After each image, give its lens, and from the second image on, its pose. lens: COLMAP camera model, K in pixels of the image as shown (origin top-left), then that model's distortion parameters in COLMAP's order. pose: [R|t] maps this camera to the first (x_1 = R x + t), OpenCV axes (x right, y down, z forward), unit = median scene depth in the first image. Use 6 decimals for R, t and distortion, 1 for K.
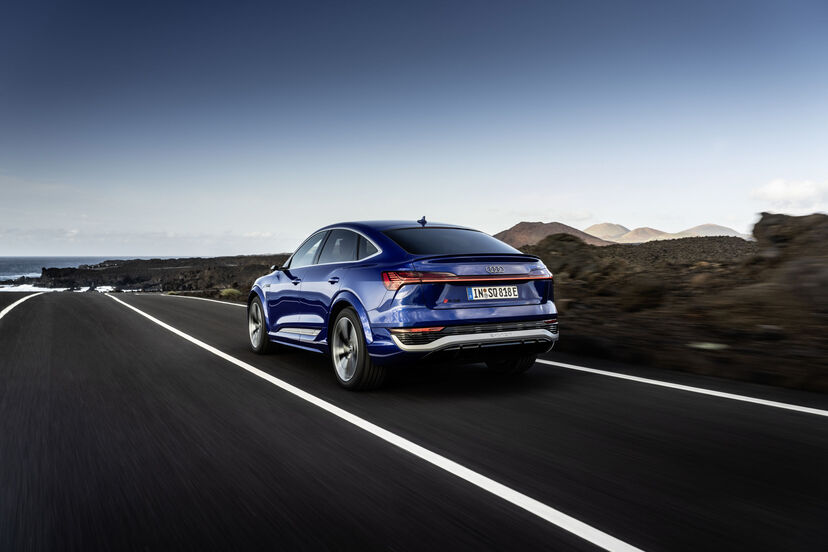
lens RADIAL K [[670.1, 0, 414.0], [0, 670.1, 276.0], [0, 0, 1]] dist [-0.001153, -0.000360]
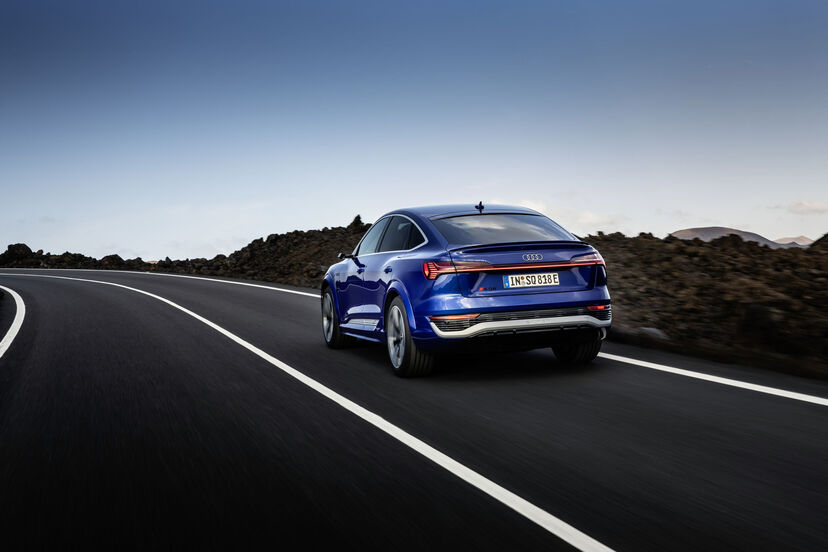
lens RADIAL K [[1000.6, 0, 414.0], [0, 1000.6, 276.0], [0, 0, 1]] dist [-0.011780, -0.002780]
pose [[0.980255, -0.019255, -0.196800, 0.238278], [0.024821, 0.999358, 0.025855, -0.024827], [0.196176, -0.030229, 0.980103, -0.518311]]
